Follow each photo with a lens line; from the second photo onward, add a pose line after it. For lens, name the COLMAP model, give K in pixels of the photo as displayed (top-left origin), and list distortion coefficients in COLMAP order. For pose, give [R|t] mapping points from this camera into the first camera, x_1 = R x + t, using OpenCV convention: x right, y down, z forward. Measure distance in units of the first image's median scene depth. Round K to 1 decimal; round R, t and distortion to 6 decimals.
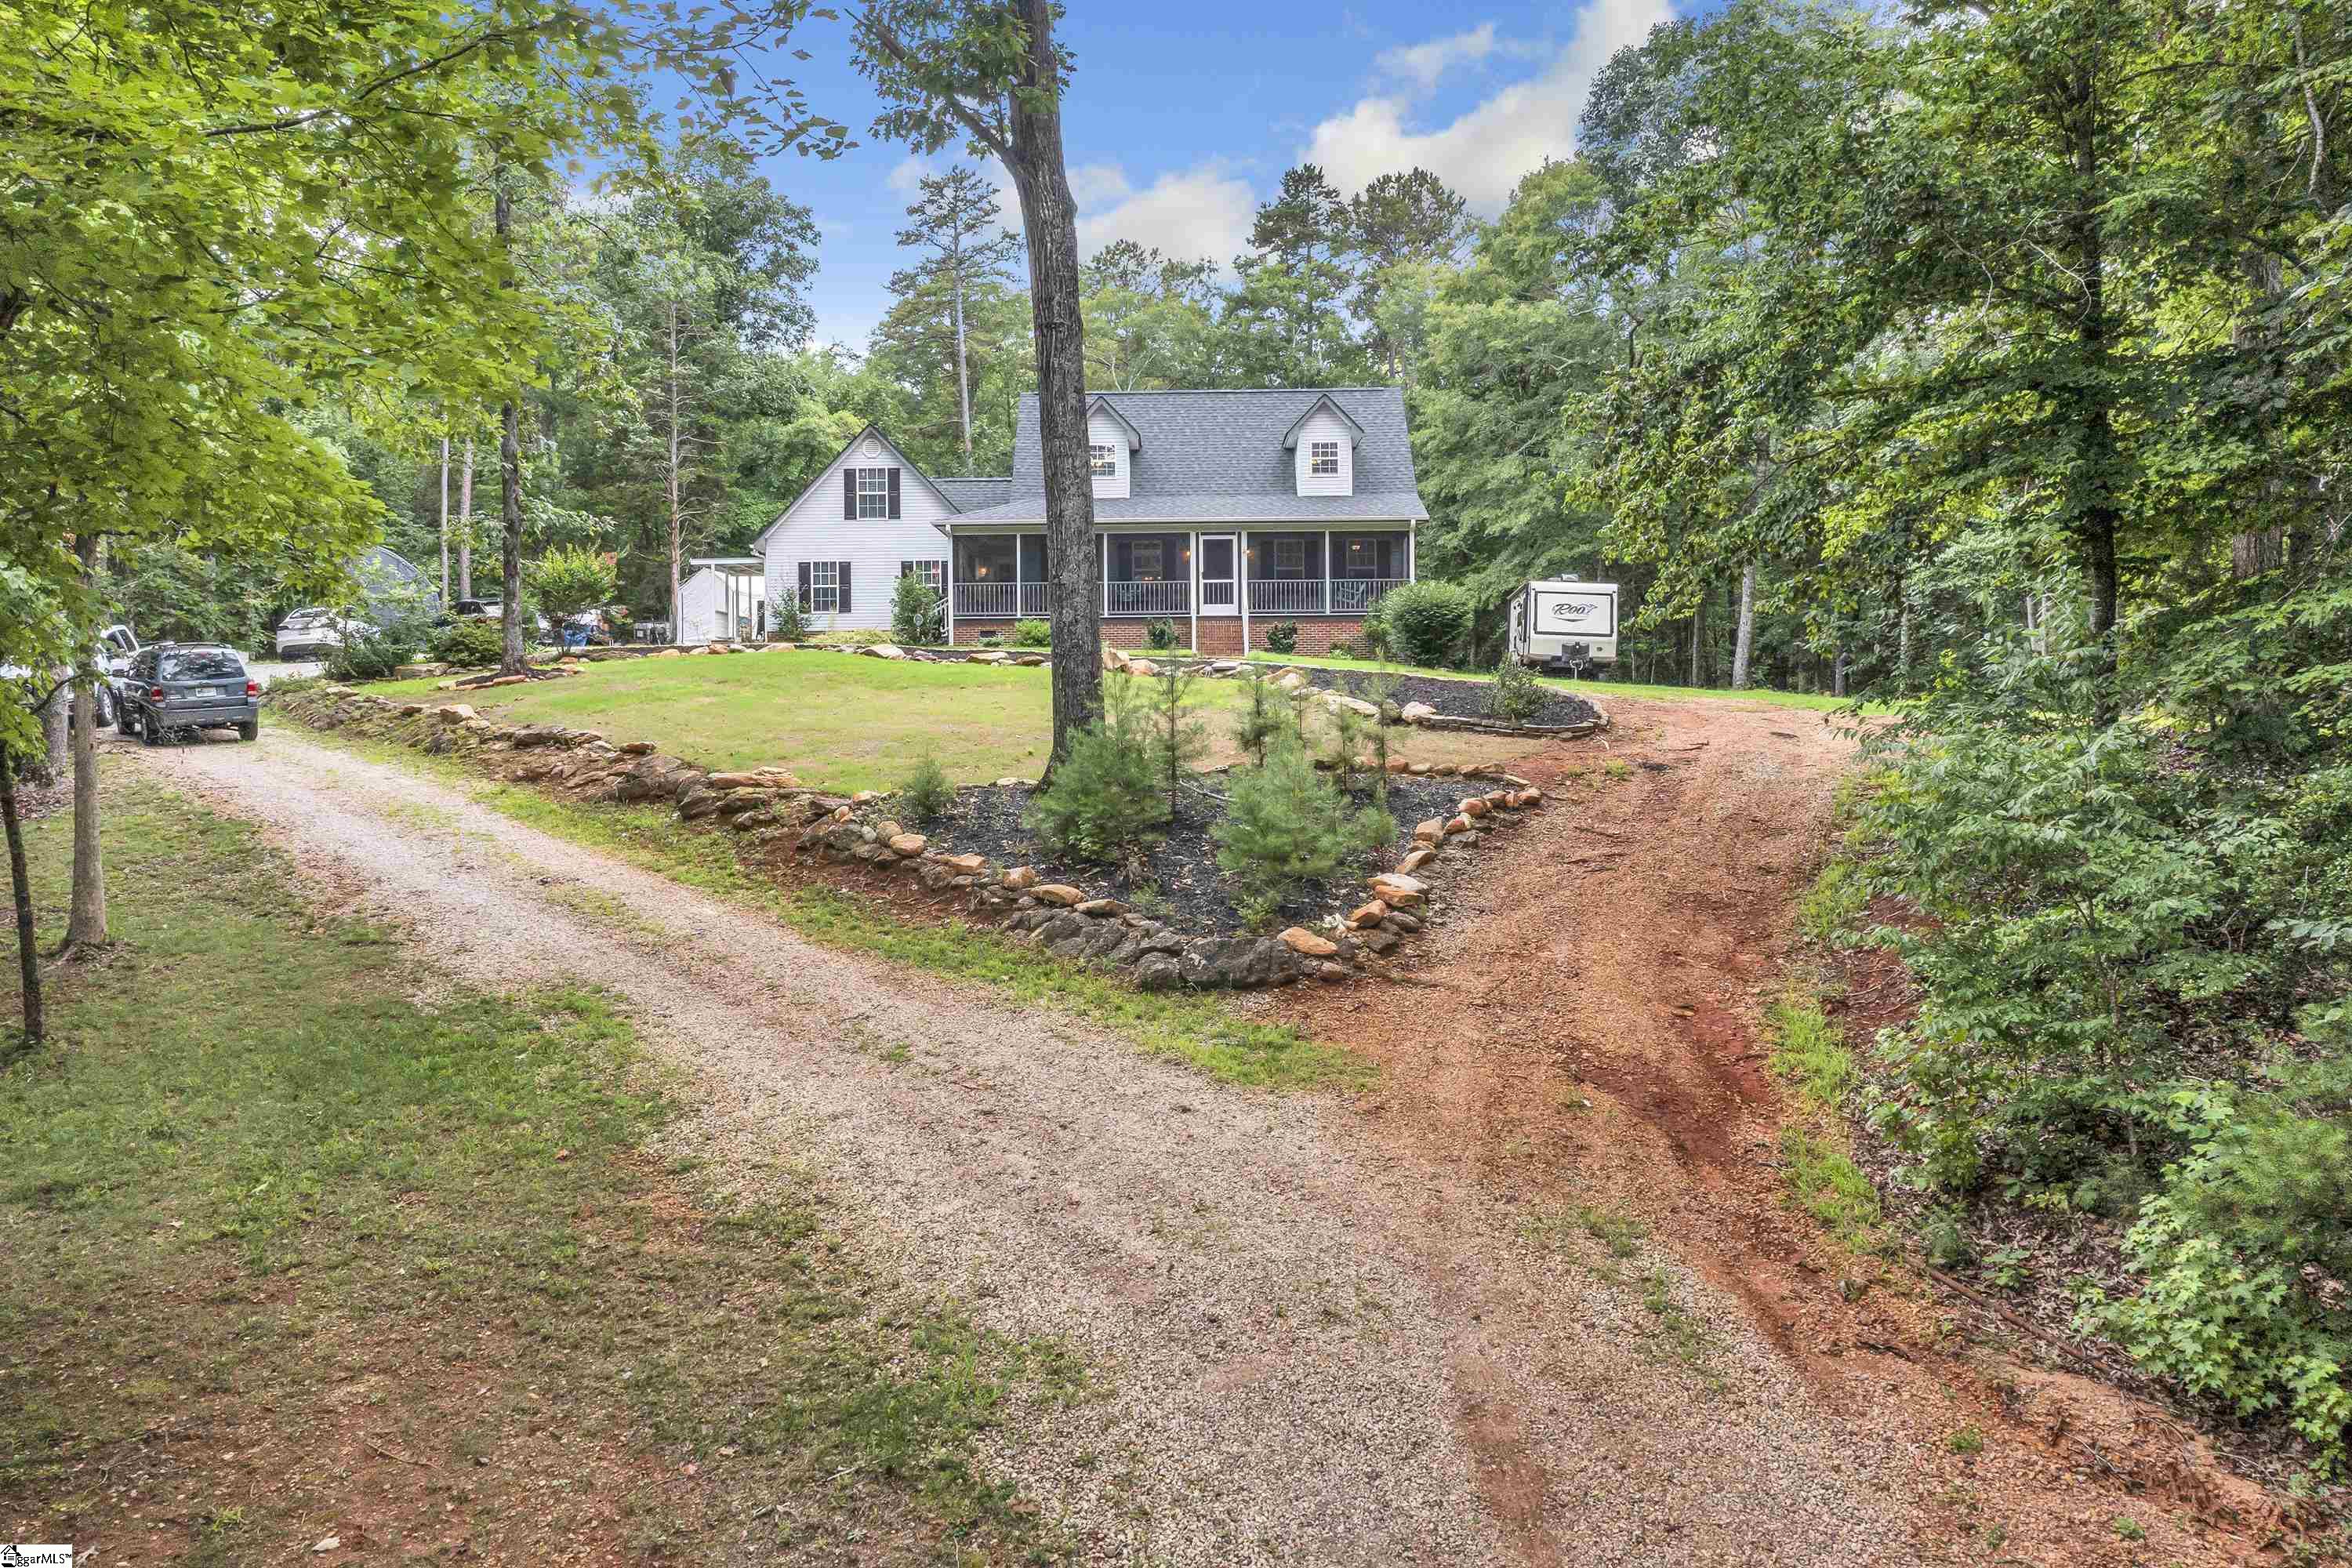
lens RADIAL K [[1882.5, 0, 1176.0], [0, 1882.5, 784.0], [0, 0, 1]] dist [0.003506, 0.011664]
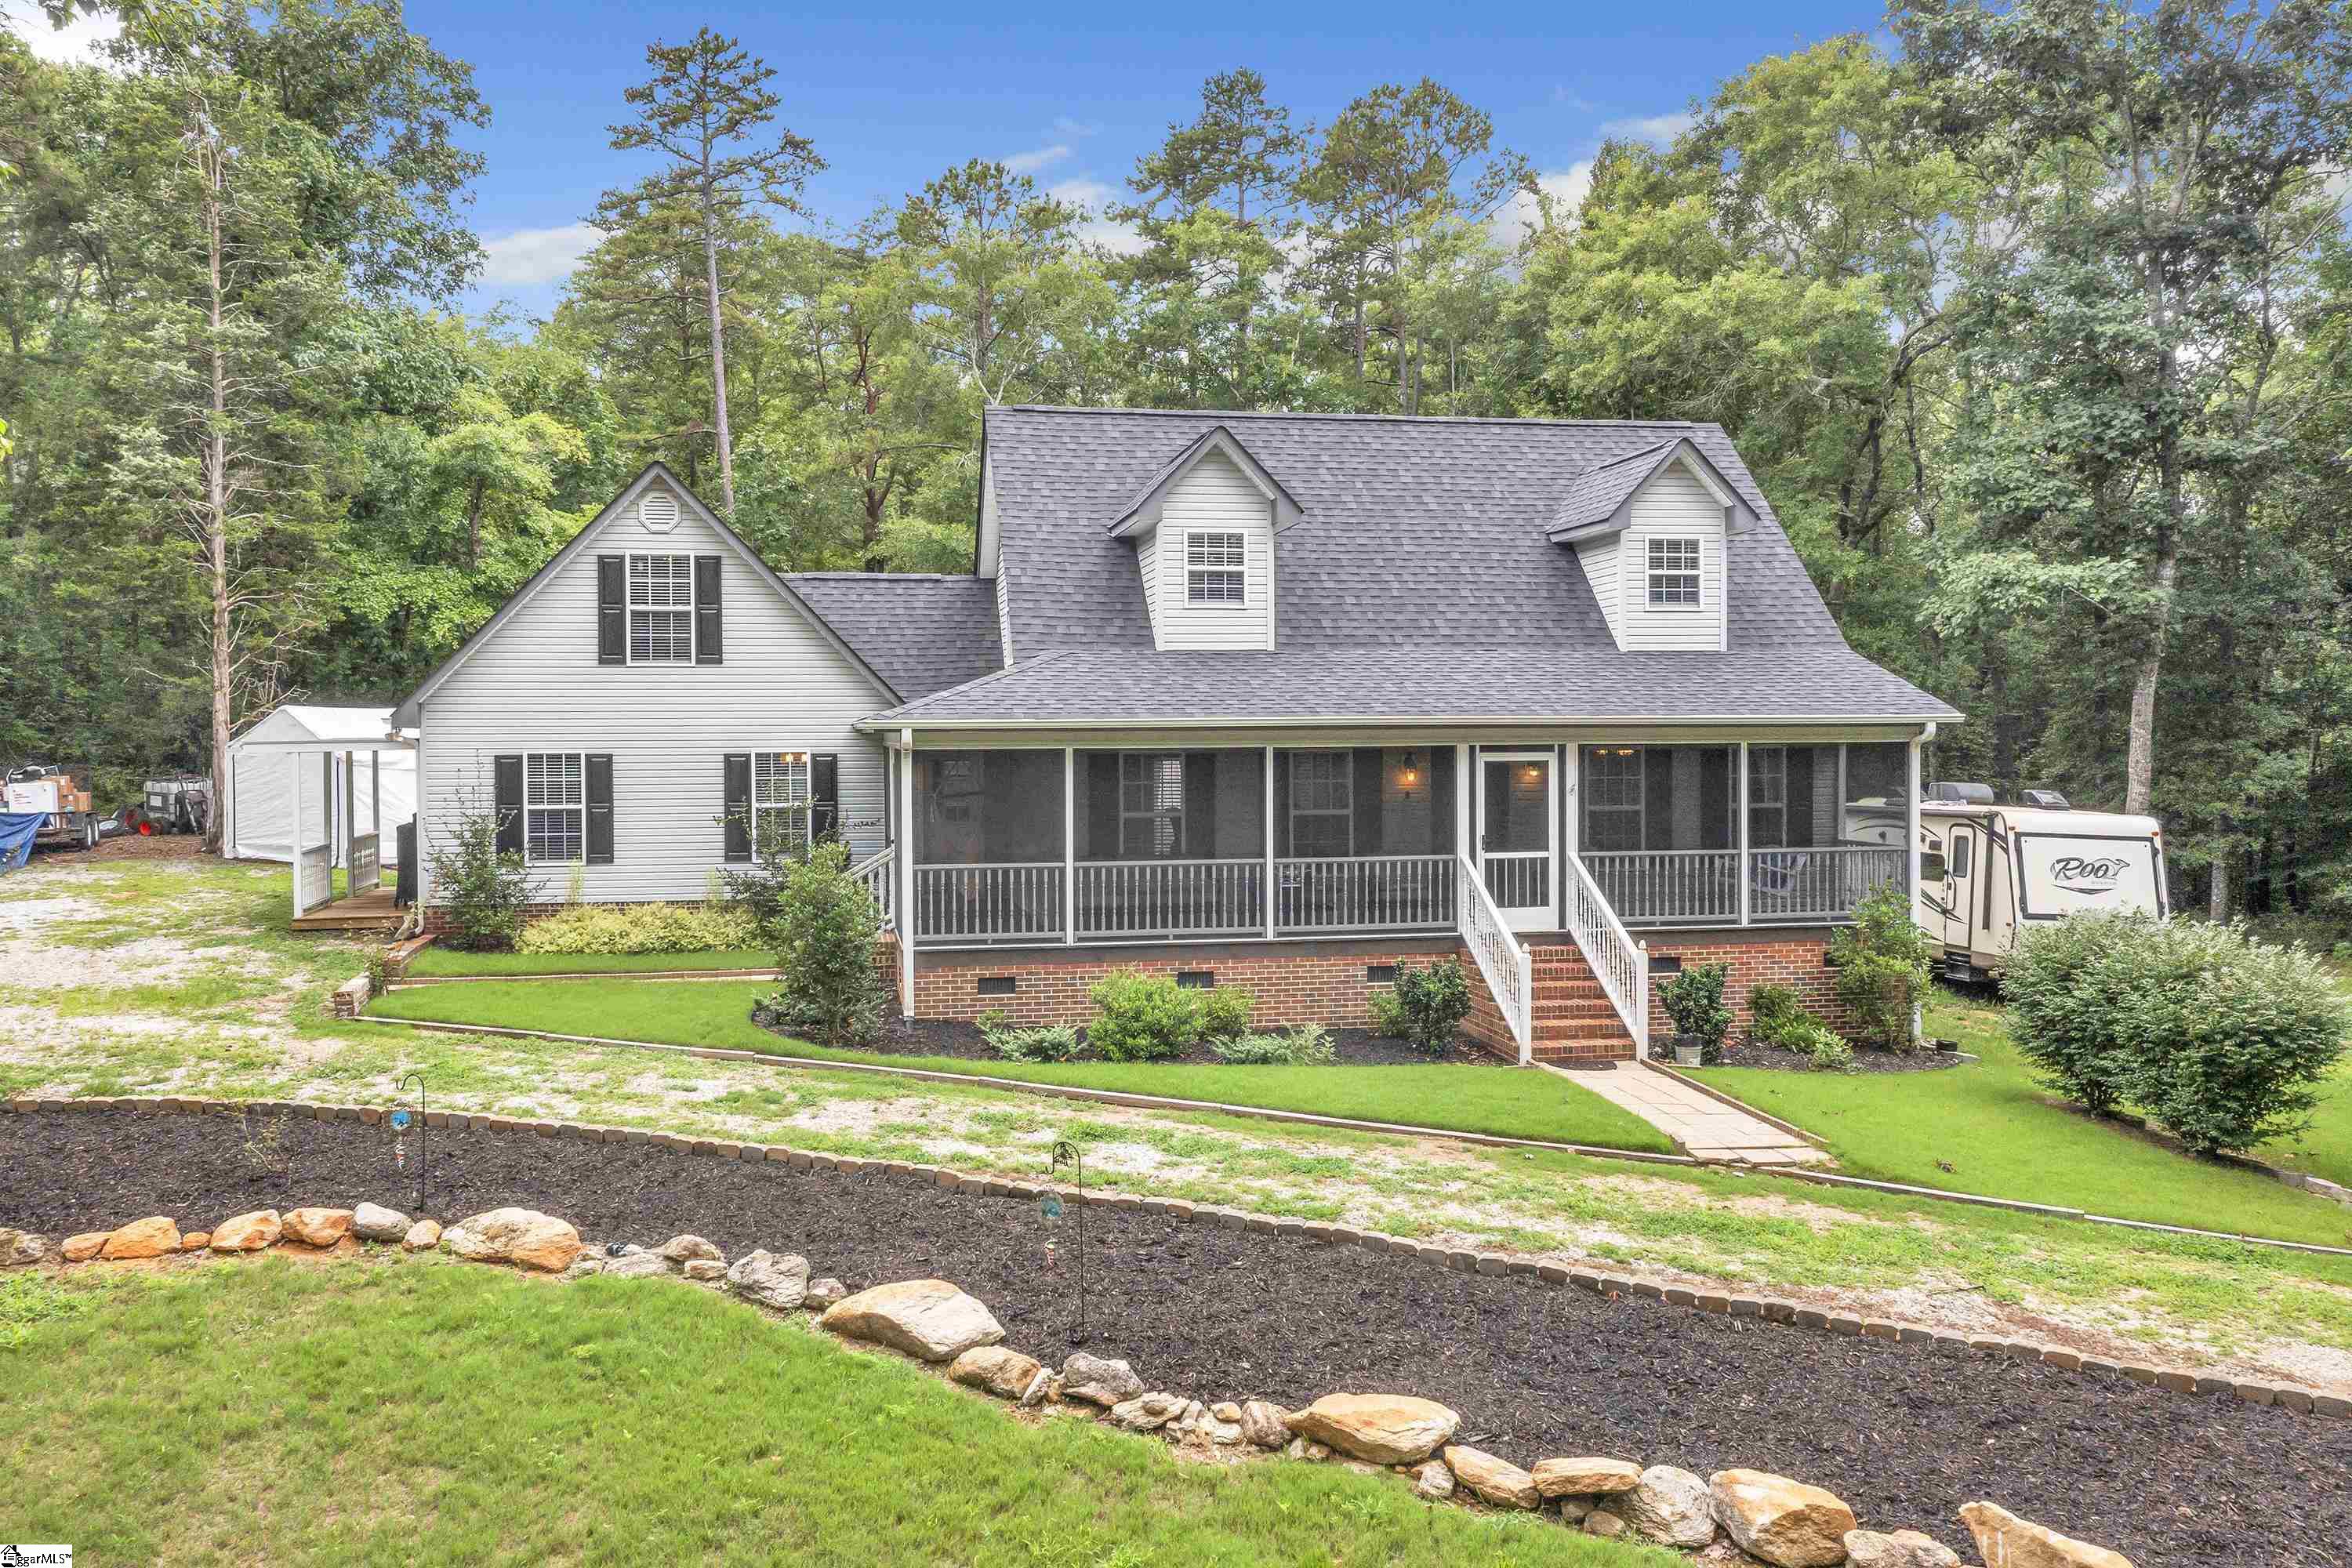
lens RADIAL K [[1882.5, 0, 1176.0], [0, 1882.5, 784.0], [0, 0, 1]] dist [0.003506, 0.011664]
pose [[0.981153, -0.001398, 0.193228, -0.104795], [0.001021, 0.999997, 0.002051, -0.092686], [-0.193230, -0.001815, 0.981152, 0.428790]]
